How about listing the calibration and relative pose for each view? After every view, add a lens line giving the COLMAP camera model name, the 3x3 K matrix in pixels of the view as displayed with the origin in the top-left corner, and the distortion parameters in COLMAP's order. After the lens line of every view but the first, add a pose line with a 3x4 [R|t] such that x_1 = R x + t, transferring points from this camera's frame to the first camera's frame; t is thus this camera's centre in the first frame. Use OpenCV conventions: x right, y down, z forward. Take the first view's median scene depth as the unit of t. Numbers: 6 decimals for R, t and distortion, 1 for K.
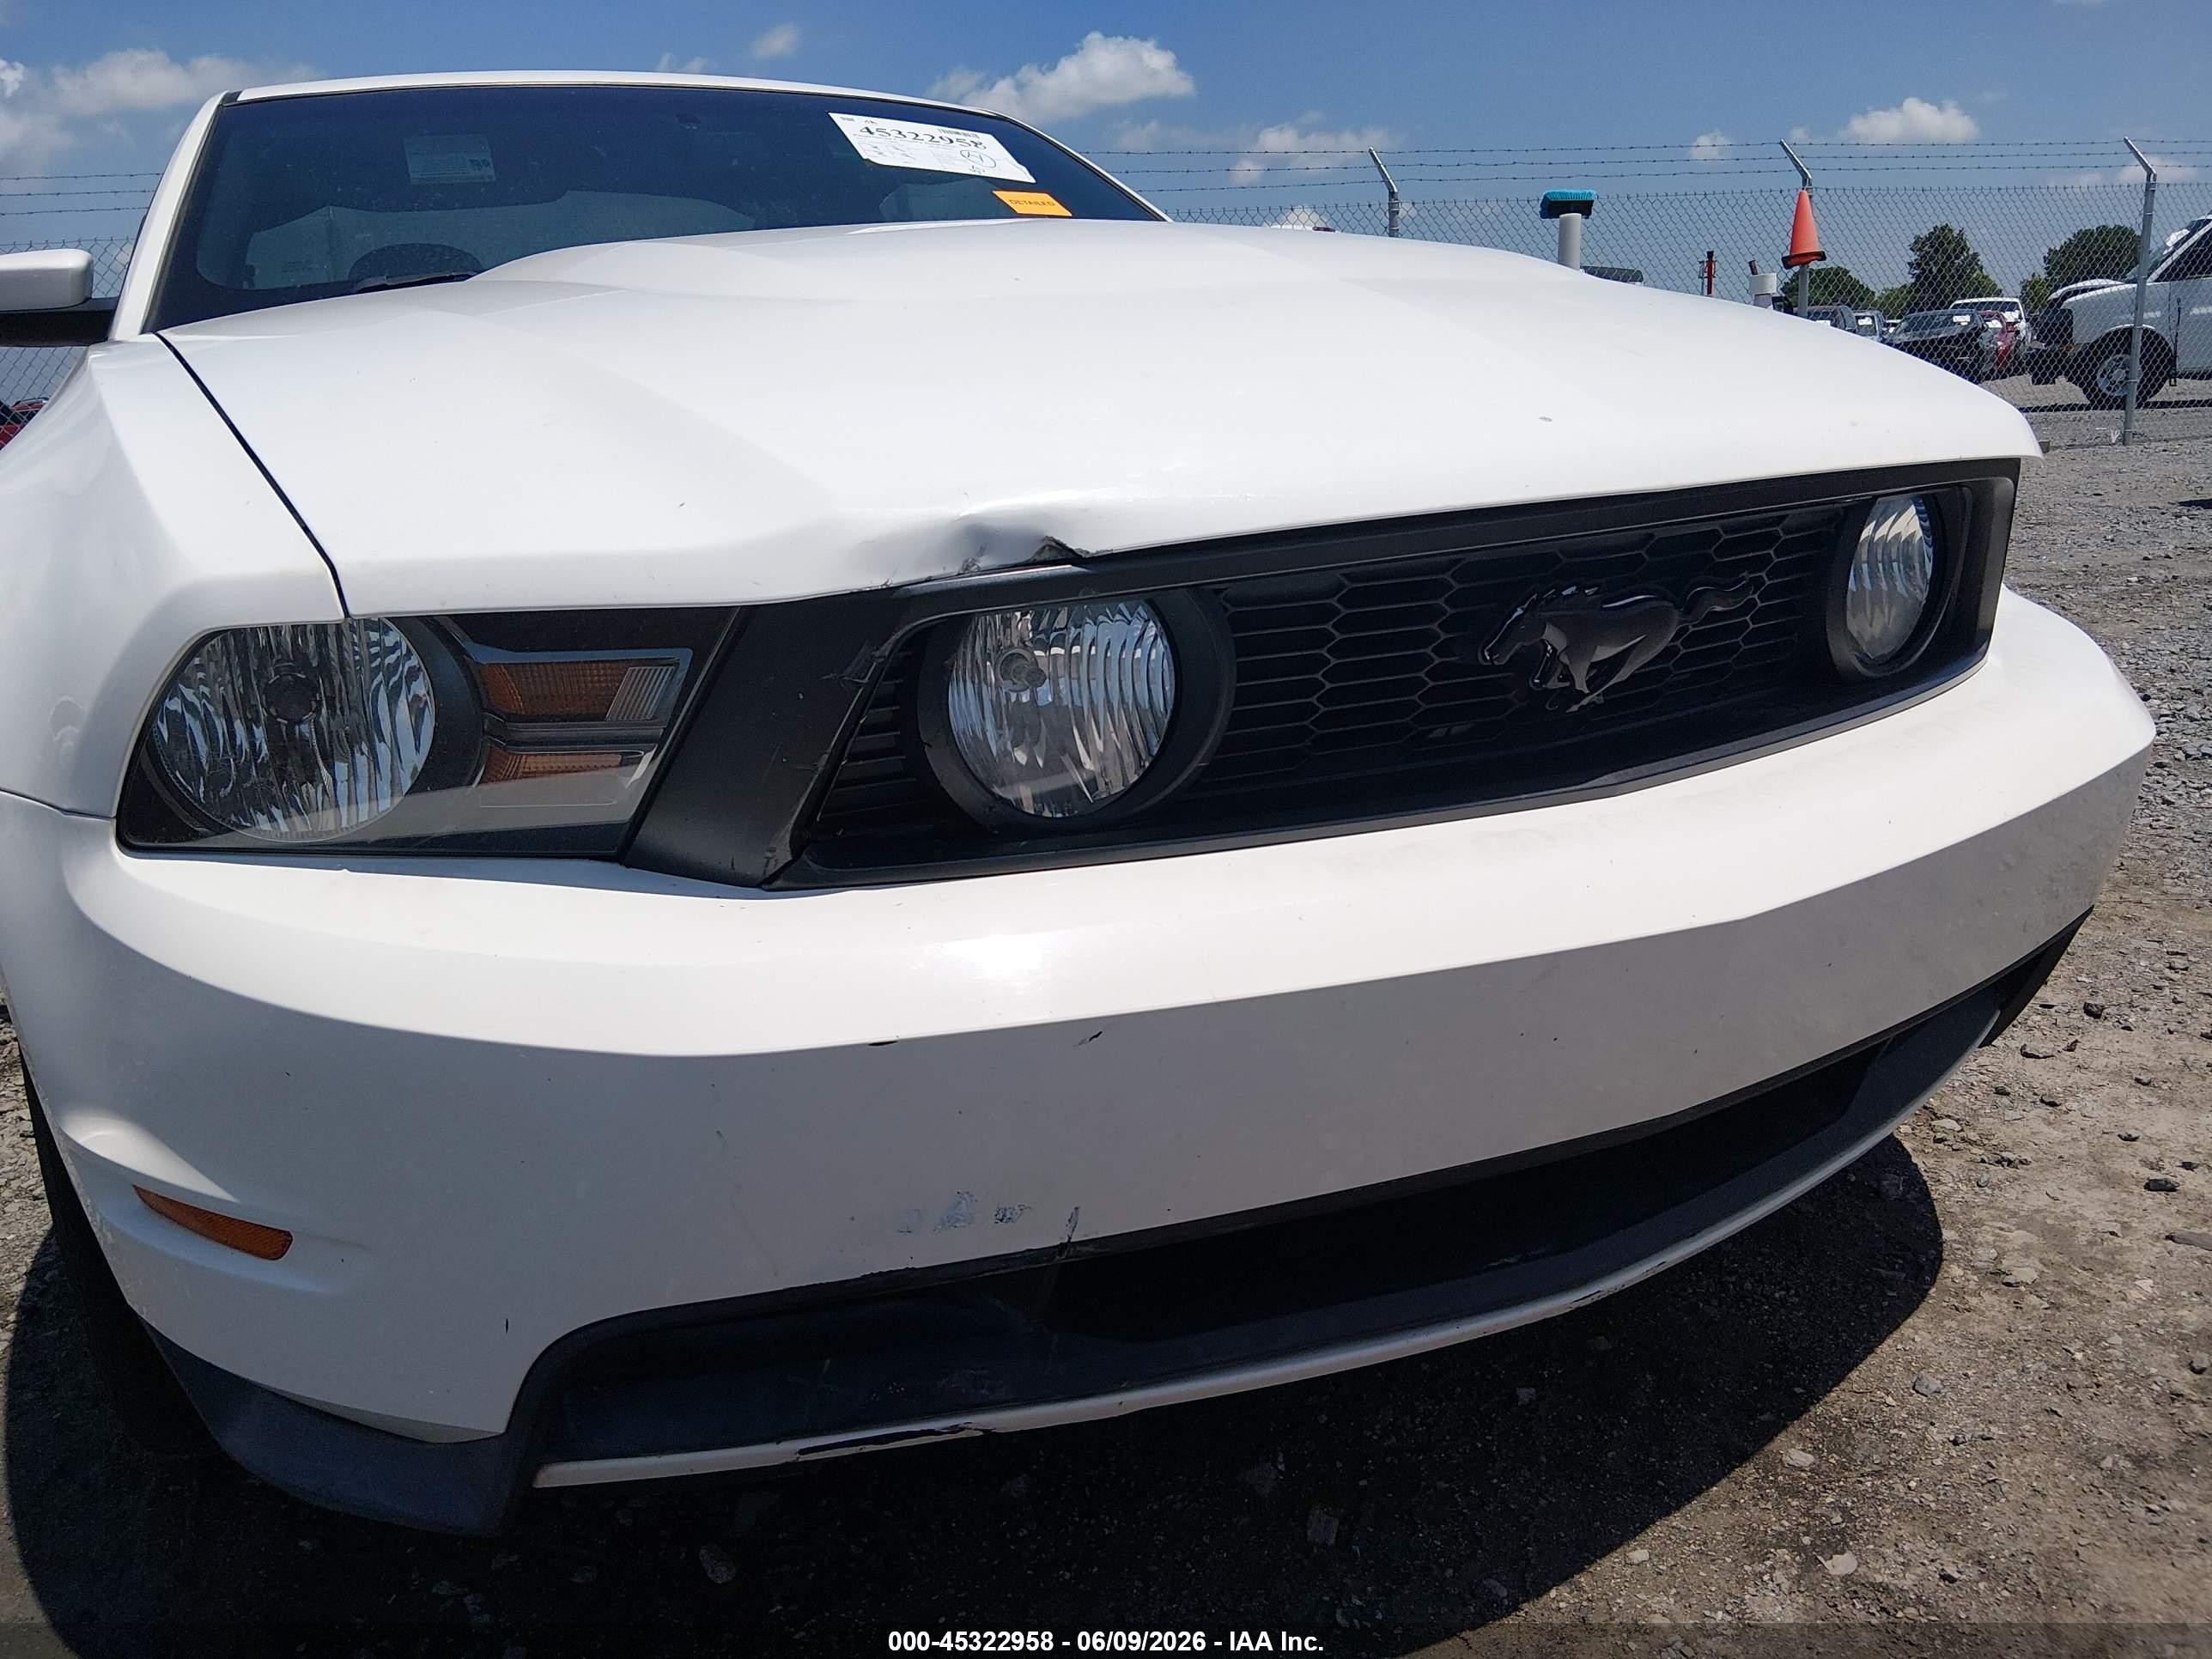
lens RADIAL K [[1675.5, 0, 1112.5], [0, 1675.5, 839.1], [0, 0, 1]] dist [0.088339, -0.154162]
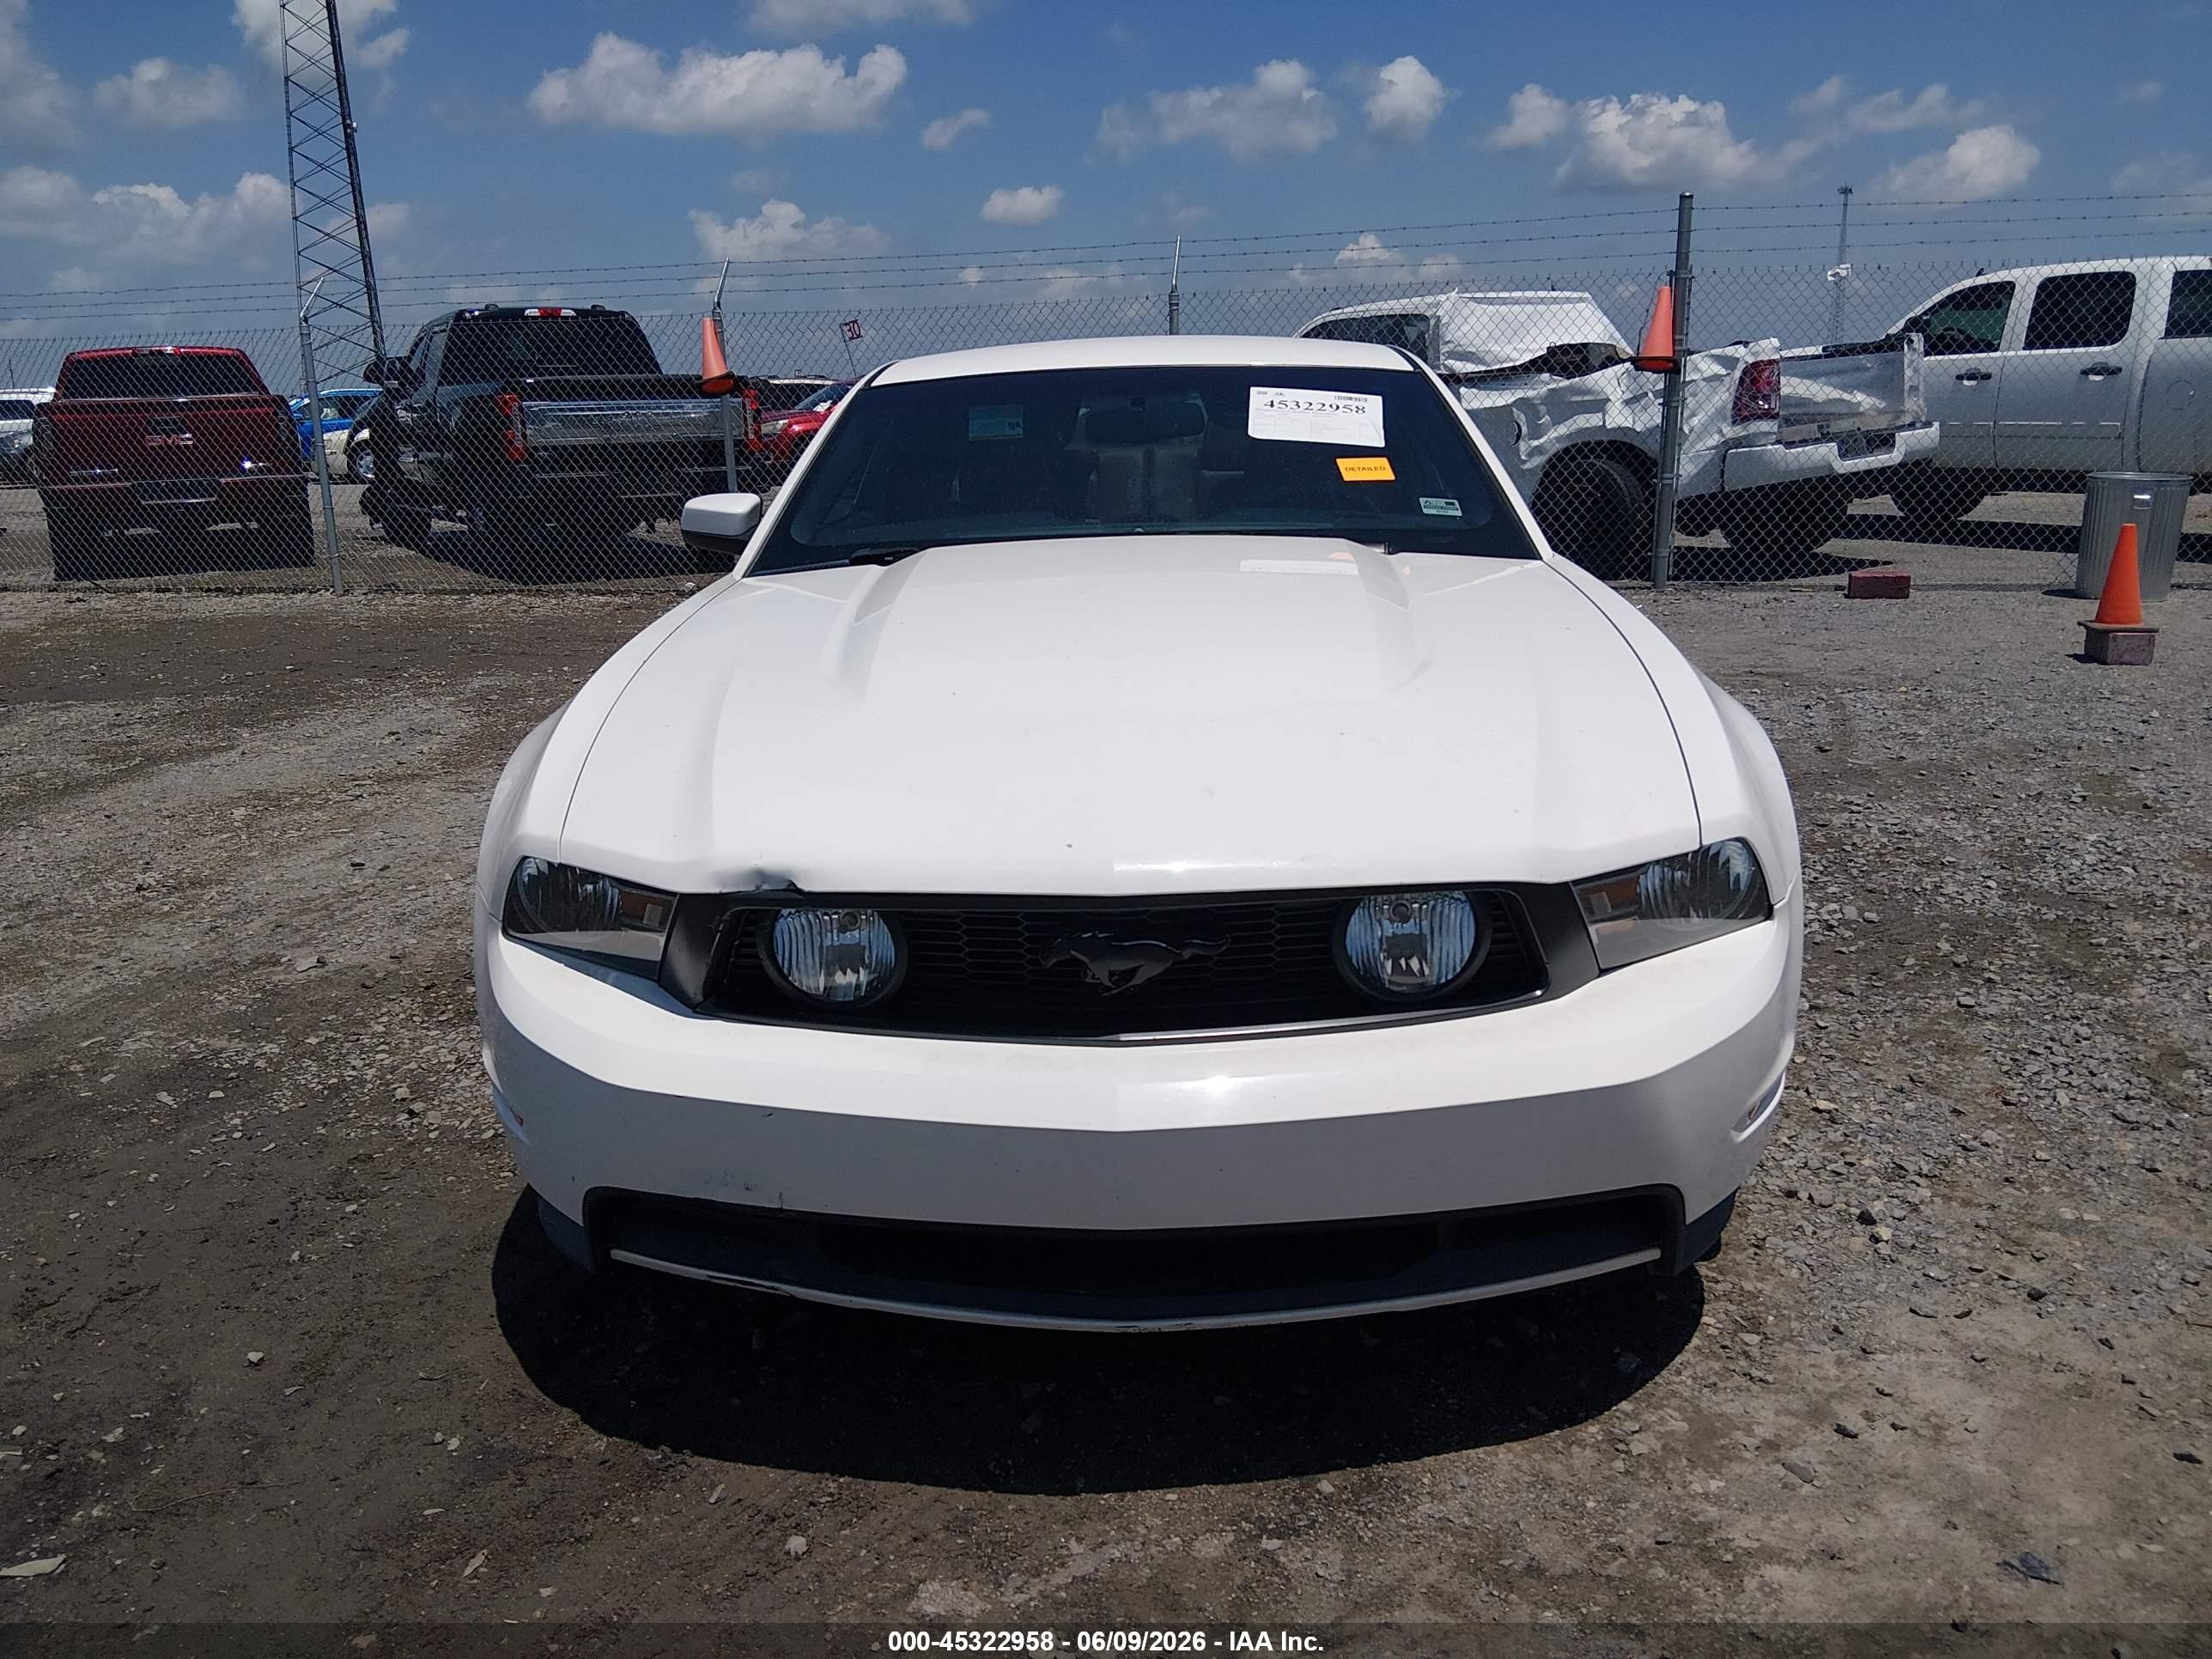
lens RADIAL K [[1675.5, 0, 1112.5], [0, 1675.5, 839.1], [0, 0, 1]] dist [0.088339, -0.154162]
pose [[0.862674, 0.156829, -0.480830, 0.998353], [-0.145454, 0.987476, 0.061115, -0.315900], [0.484392, 0.017216, 0.874681, -0.500540]]
